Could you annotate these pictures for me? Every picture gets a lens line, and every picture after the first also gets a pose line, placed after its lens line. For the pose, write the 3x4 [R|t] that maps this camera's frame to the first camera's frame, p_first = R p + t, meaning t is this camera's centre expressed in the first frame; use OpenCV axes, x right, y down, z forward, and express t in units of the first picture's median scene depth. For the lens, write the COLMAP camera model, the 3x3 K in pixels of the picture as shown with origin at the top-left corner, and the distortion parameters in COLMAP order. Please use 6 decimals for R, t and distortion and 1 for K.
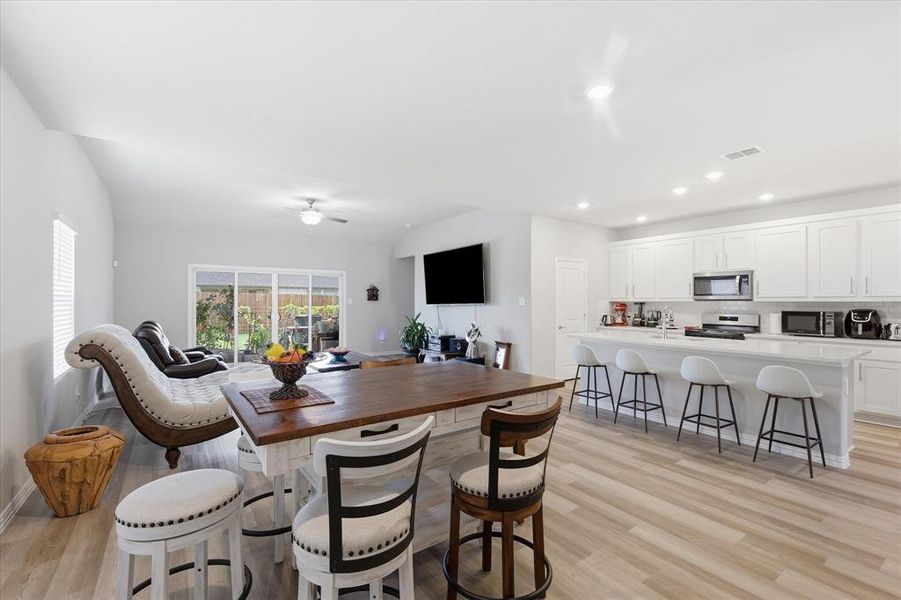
lens RADIAL K [[401.7, 0, 453.4], [0, 401.7, 299.4], [0, 0, 1]] dist [0.003771, -0.000570]
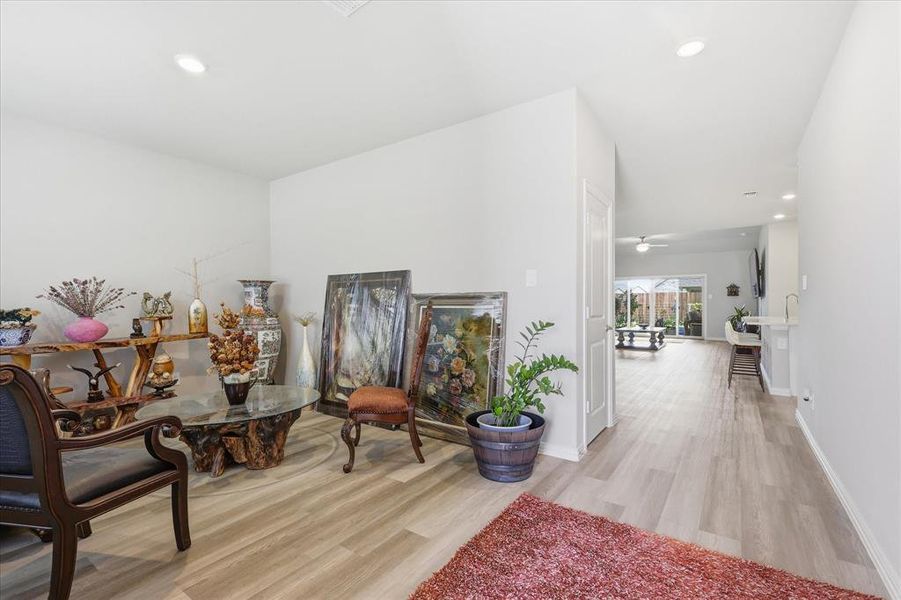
lens RADIAL K [[405.9, 0, 458.7], [0, 405.9, 307.6], [0, 0, 1]] dist [-0.001588, -0.001264]
pose [[0.353474, 0.006501, -0.935422, 0.955839], [0.006651, 0.999933, 0.009462, 0.030539], [0.935421, -0.009566, 0.353407, -0.326301]]
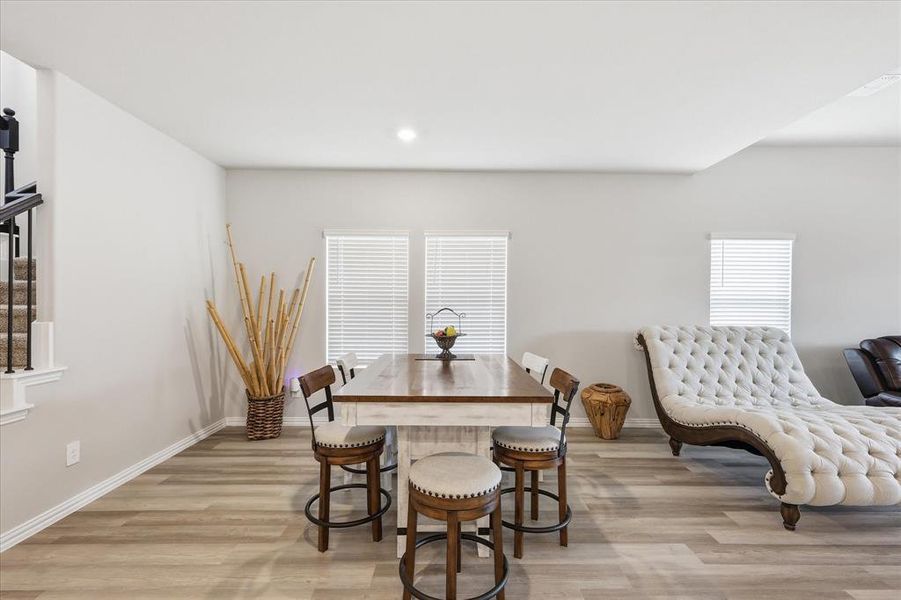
lens RADIAL K [[401.7, 0, 454.0], [0, 401.7, 304.2], [0, 0, 1]] dist [0.003771, -0.000570]
pose [[-0.573634, -0.002907, -0.819107, 0.257781], [-0.006249, 0.999980, 0.000827, 0.004479], [0.819088, 0.005593, -0.573641, 0.533415]]
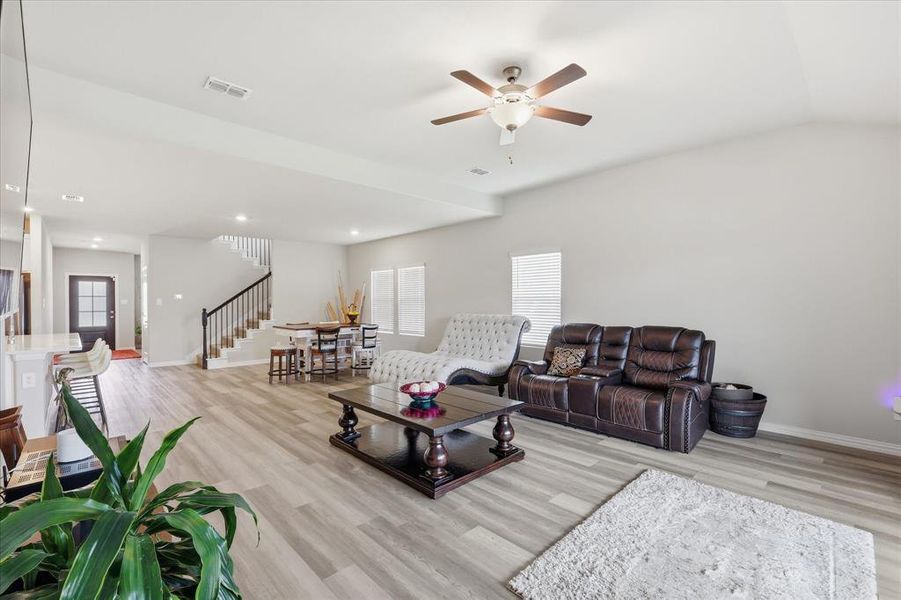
lens RADIAL K [[405.9, 0, 461.0], [0, 405.9, 303.2], [0, 0, 1]] dist [-0.001588, -0.001264]
pose [[-0.987039, 0.001568, -0.160472, -0.224507], [0.001091, 0.999995, 0.003064, 0.004363], [0.160476, 0.002850, -0.987036, 1.432029]]
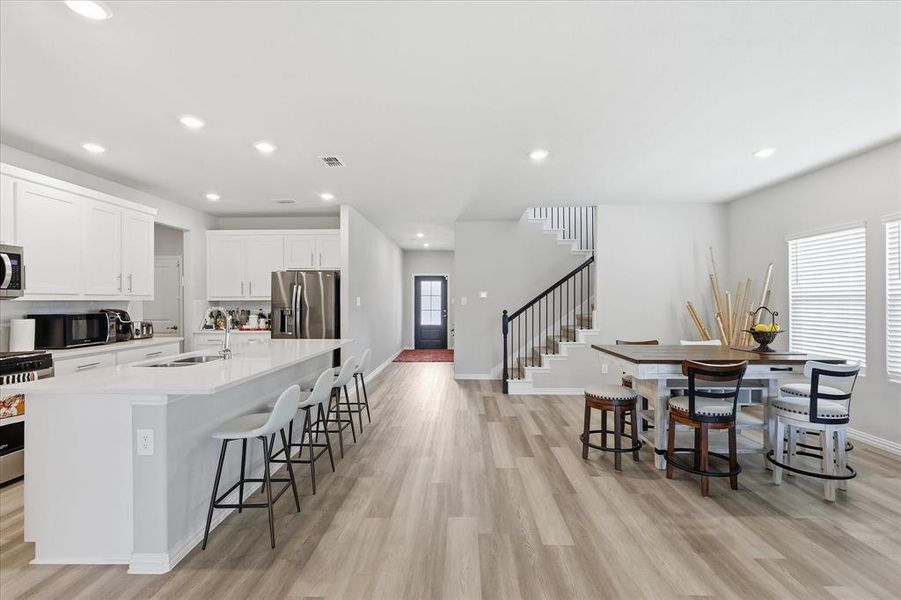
lens RADIAL K [[396.1, 0, 453.0], [0, 396.1, 301.1], [0, 0, 1]] dist [0.003065, -0.000909]
pose [[-0.800538, -0.001573, 0.599280, -0.092878], [-0.002578, 0.999996, -0.000819, 0.003975], [-0.599276, -0.002200, -0.800539, 0.888673]]
